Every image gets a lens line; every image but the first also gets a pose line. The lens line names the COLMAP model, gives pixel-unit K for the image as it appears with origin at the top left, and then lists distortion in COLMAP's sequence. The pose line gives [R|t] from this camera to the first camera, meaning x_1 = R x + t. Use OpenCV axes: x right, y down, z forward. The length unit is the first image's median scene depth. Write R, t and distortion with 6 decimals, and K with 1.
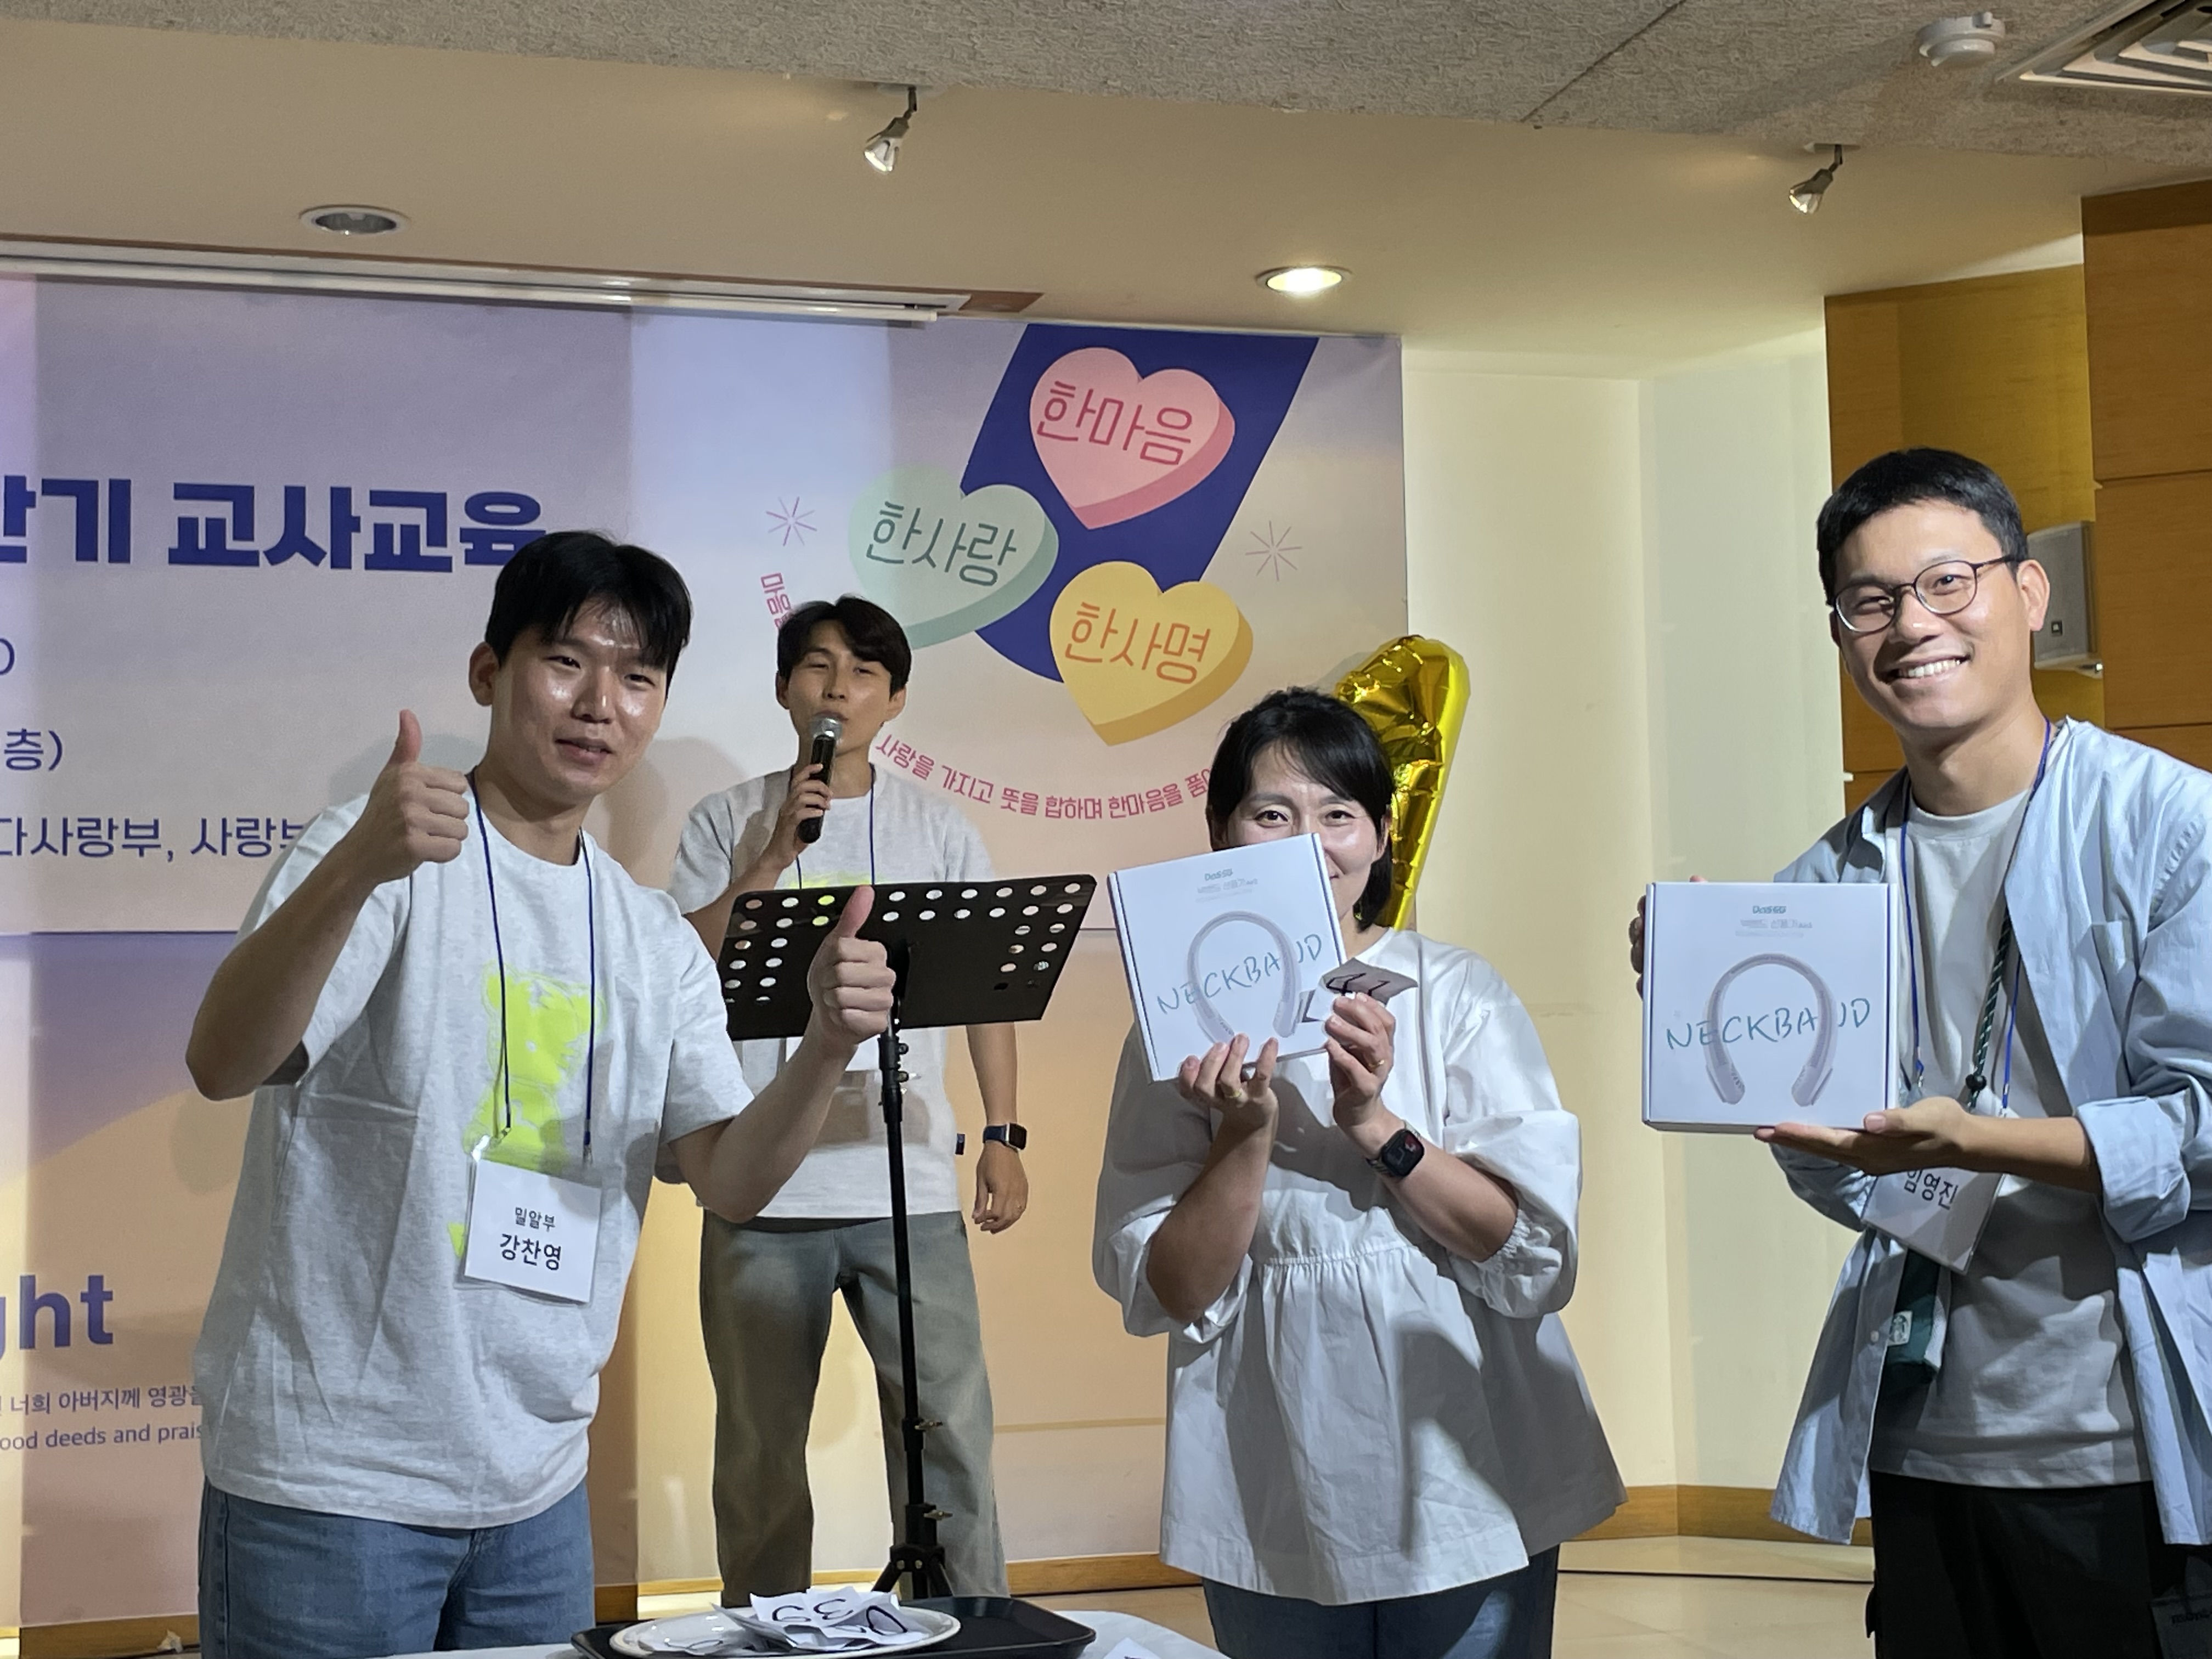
lens RADIAL K [[3325.9, 0, 1079.6], [0, 3325.9, 805.1], [0, 0, 1]] dist [0.137861, 0.000000]
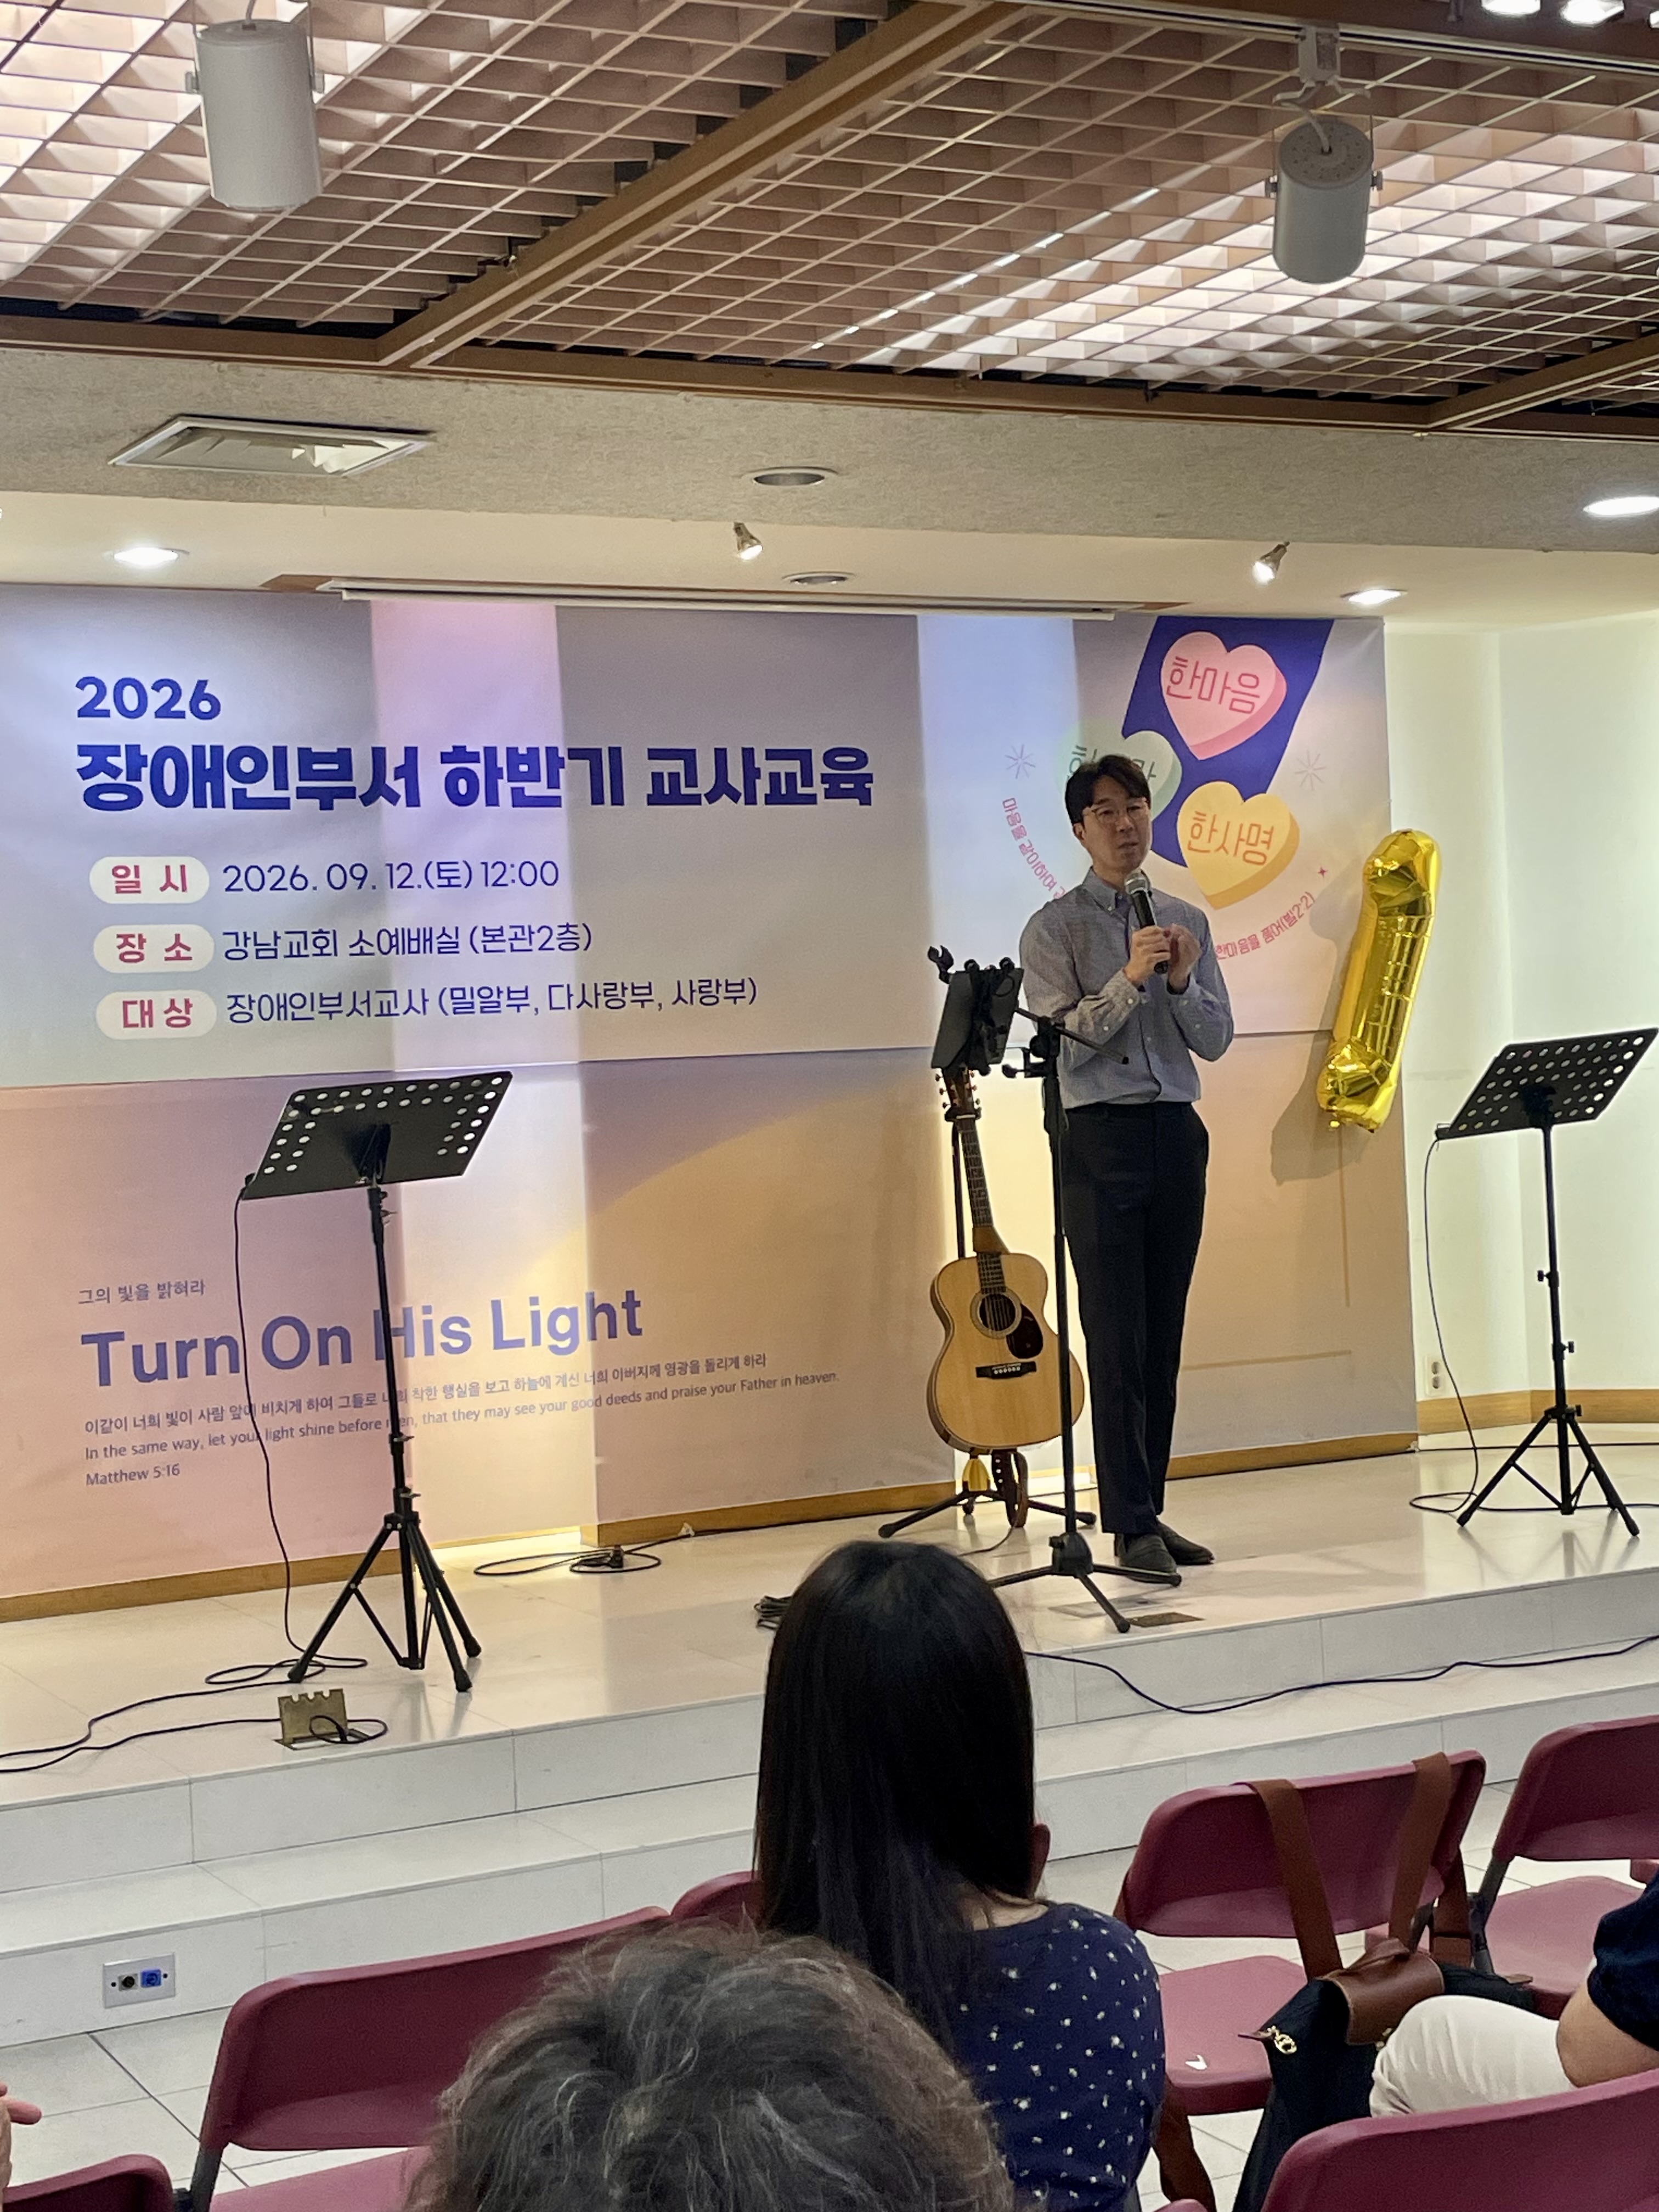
lens RADIAL K [[3325.9, 0, 843.1], [0, 3325.9, 1084.5], [0, 0, 1]] dist [0.137861, 0.000000]
pose [[0.978431, -0.028585, 0.204586, -0.477033], [0.010292, 0.995895, 0.089929, -0.078593], [-0.206317, -0.085884, 0.974709, -0.422473]]
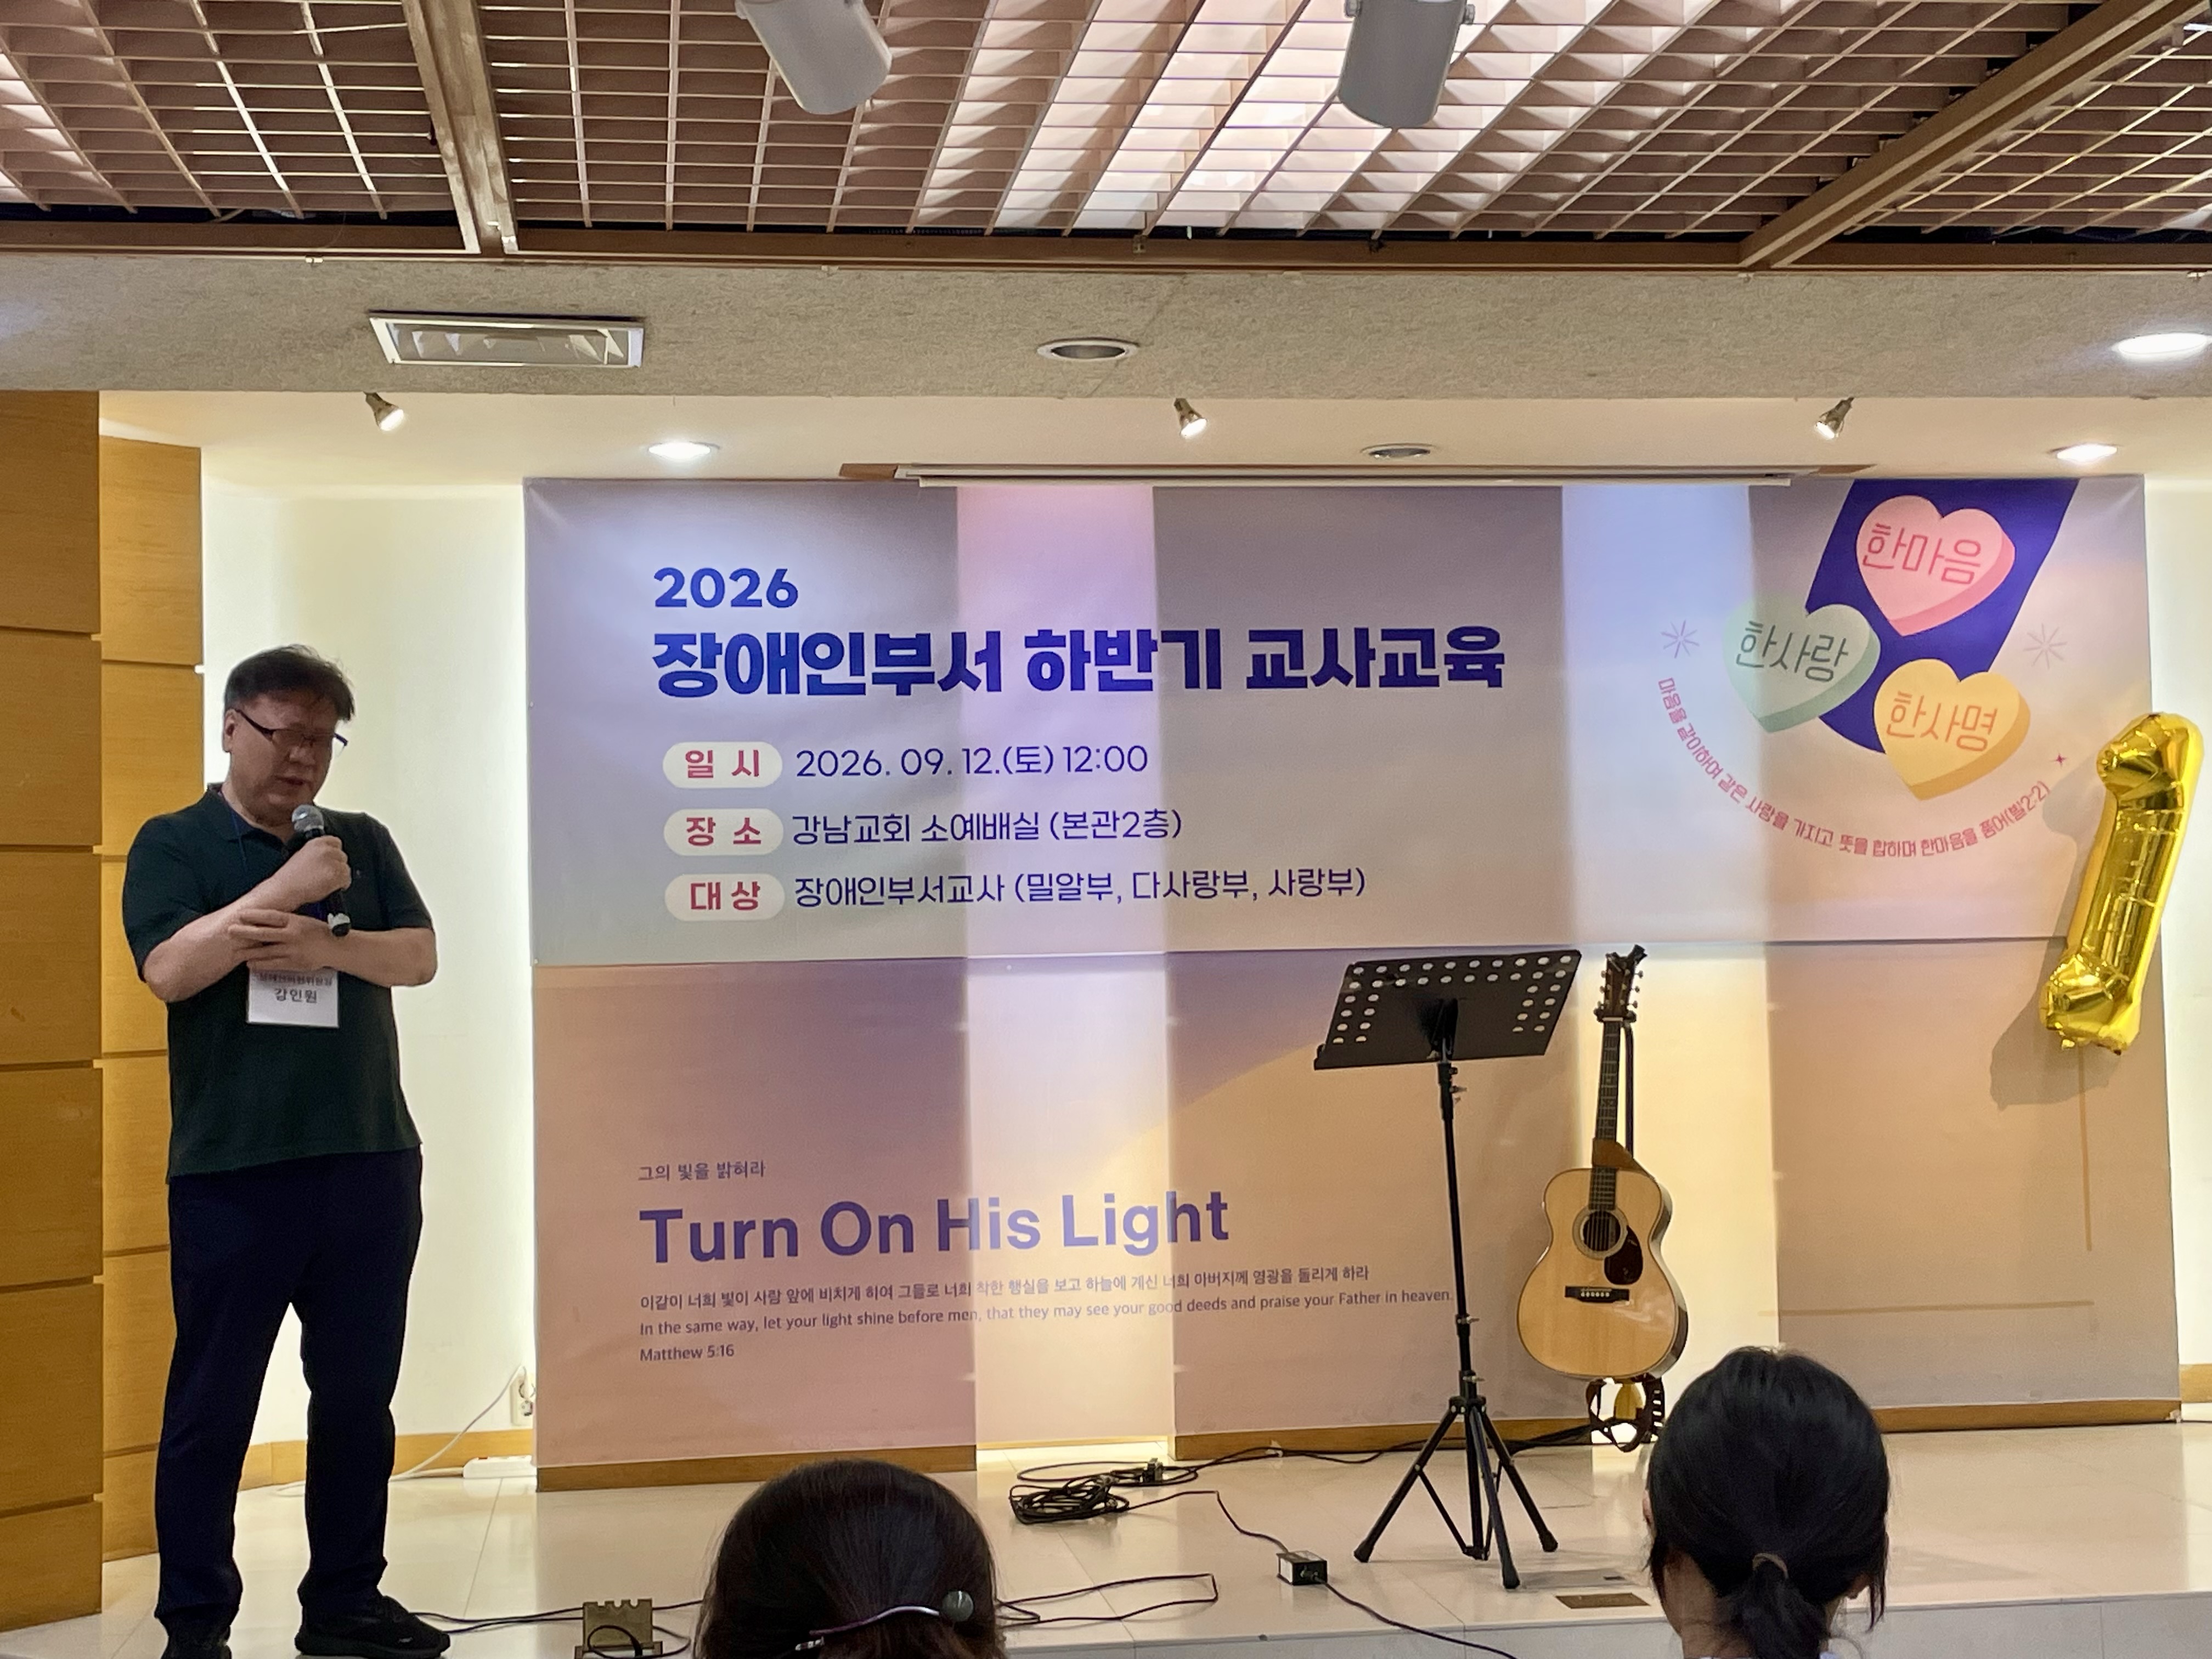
lens RADIAL K [[3259.8, 0, 1109.3], [0, 3259.8, 807.4], [0, 0, 1]] dist [0.126759, 0.000000]
pose [[0.991698, -0.009825, -0.128215, -0.151038], [0.015330, 0.998999, 0.042017, -0.078720], [0.127674, -0.043634, 0.990856, -0.353261]]
